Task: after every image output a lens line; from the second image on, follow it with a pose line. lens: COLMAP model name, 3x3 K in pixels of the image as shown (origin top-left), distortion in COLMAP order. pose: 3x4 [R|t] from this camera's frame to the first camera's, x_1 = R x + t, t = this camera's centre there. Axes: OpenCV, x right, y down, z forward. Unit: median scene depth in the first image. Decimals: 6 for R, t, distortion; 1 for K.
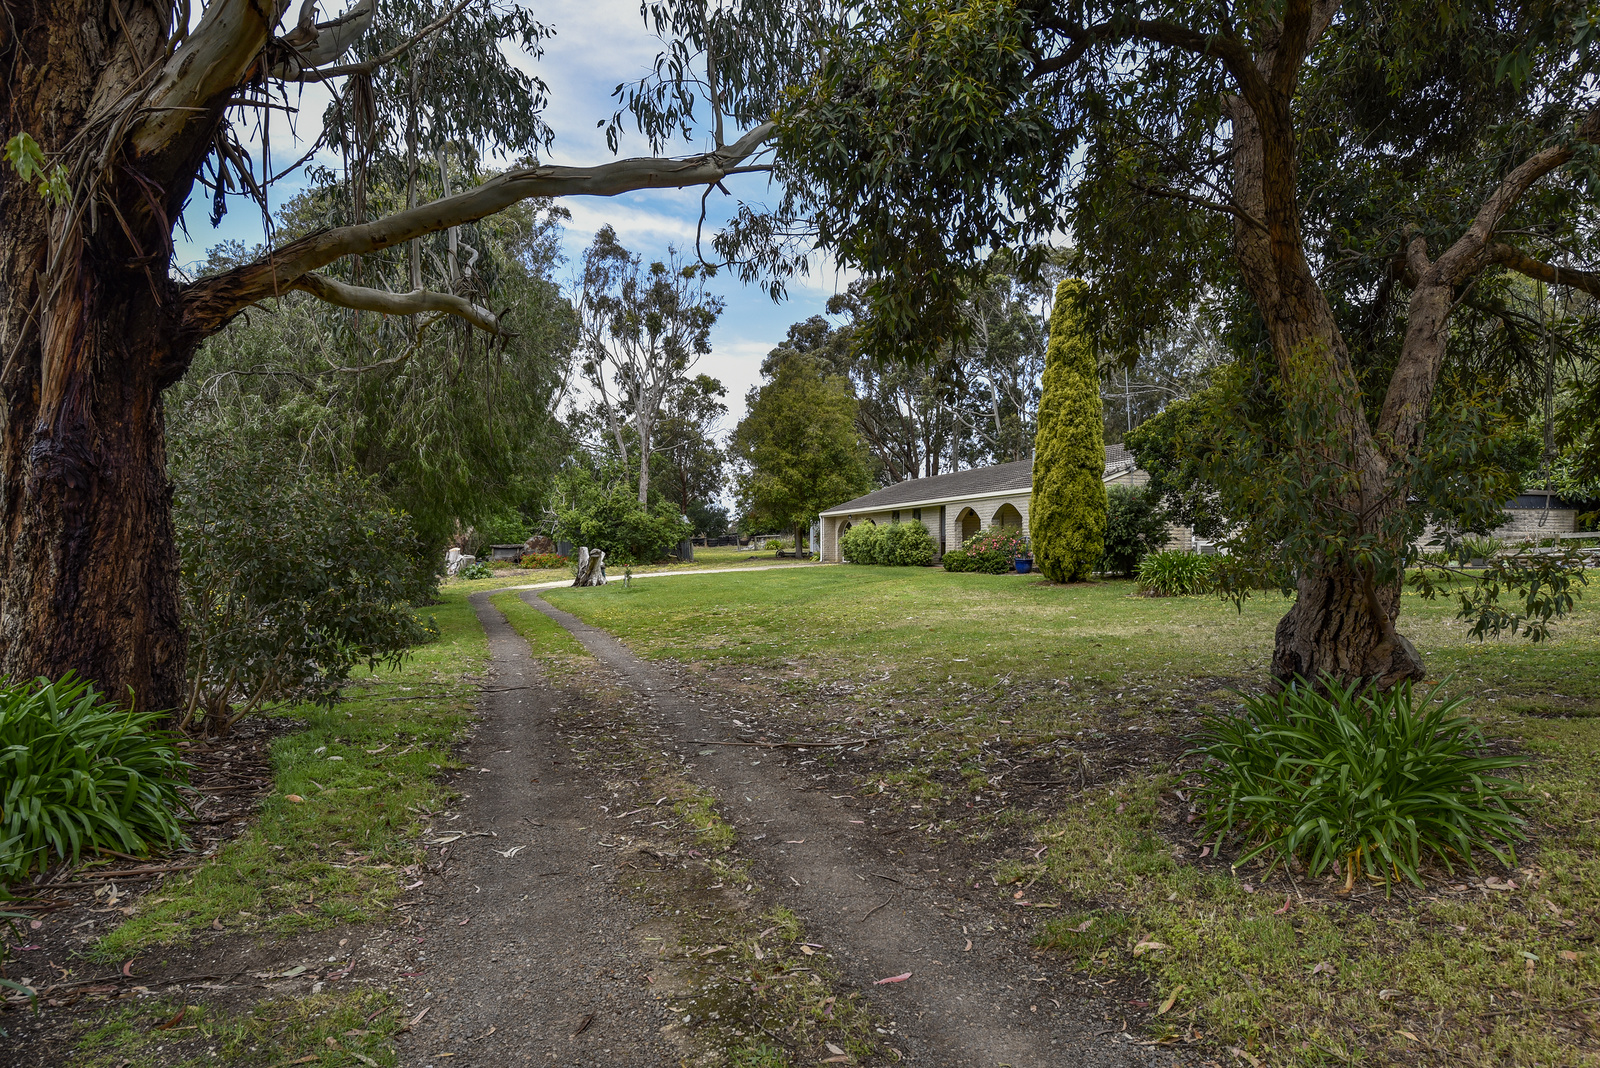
lens RADIAL K [[1146.5, 0, 800.0], [0, 1146.5, 534.0], [0, 0, 1]] dist [0.000878, 0.000043]
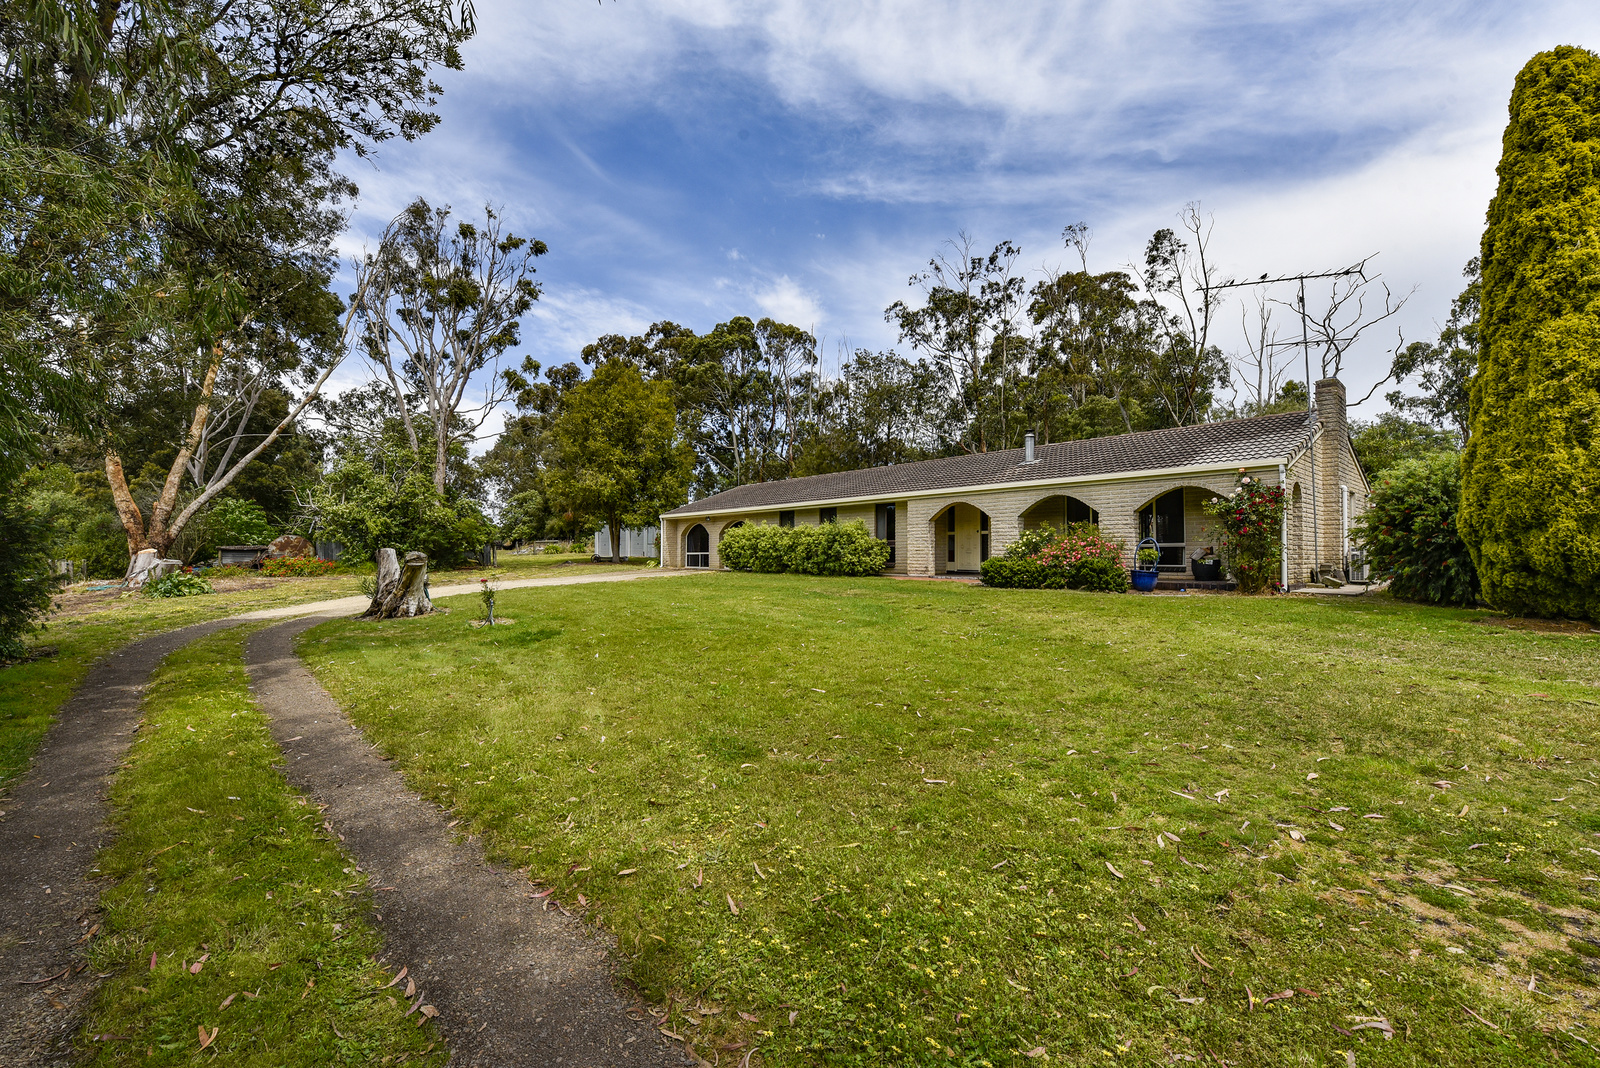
lens RADIAL K [[668.8, 0, 800.0], [0, 668.8, 534.0], [0, 0, 1]] dist [-0.015269, -0.000006]
pose [[0.905057, 0.019009, 0.424865, -0.109190], [-0.011688, 0.999735, -0.019832, 0.006220], [-0.425129, 0.012983, 0.905039, 0.457567]]
